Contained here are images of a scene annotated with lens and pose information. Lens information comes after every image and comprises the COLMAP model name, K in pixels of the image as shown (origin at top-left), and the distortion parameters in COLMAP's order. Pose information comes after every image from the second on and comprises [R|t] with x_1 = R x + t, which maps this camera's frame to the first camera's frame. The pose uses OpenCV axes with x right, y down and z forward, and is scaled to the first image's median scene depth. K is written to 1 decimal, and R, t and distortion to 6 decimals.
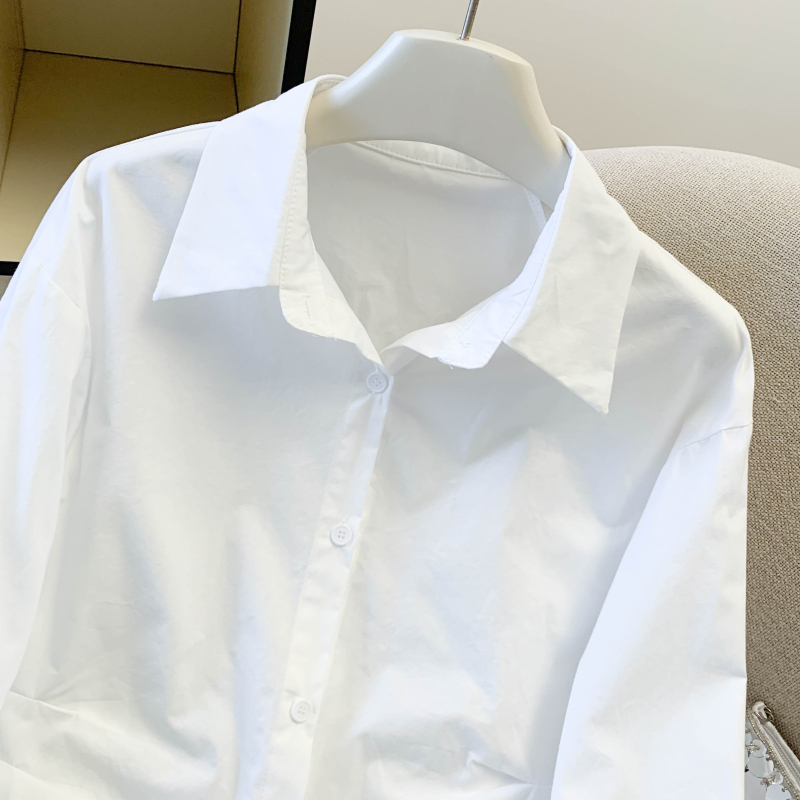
lens RADIAL K [[810.5, 0, 420.3], [0, 810.5, 389.1], [0, 0, 1]] dist [0.051700, -0.108519]
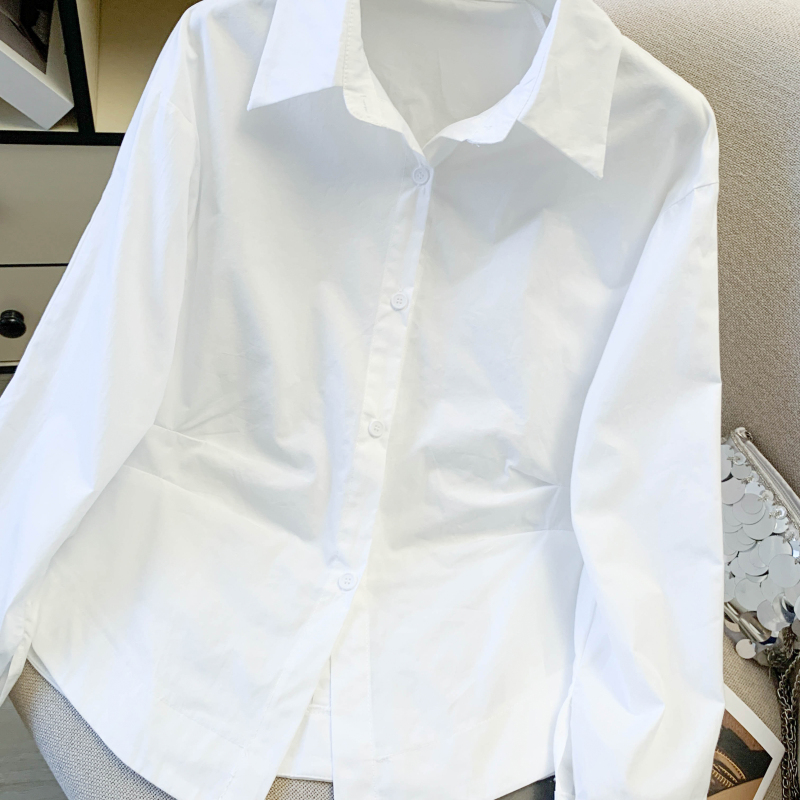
lens RADIAL K [[810.5, 0, 420.3], [0, 810.5, 389.1], [0, 0, 1]] dist [0.051700, -0.108519]
pose [[0.997577, -0.050060, -0.048314, -0.009517], [0.051696, 0.998110, 0.033220, 0.291223], [0.046559, -0.035638, 0.998280, -0.292440]]
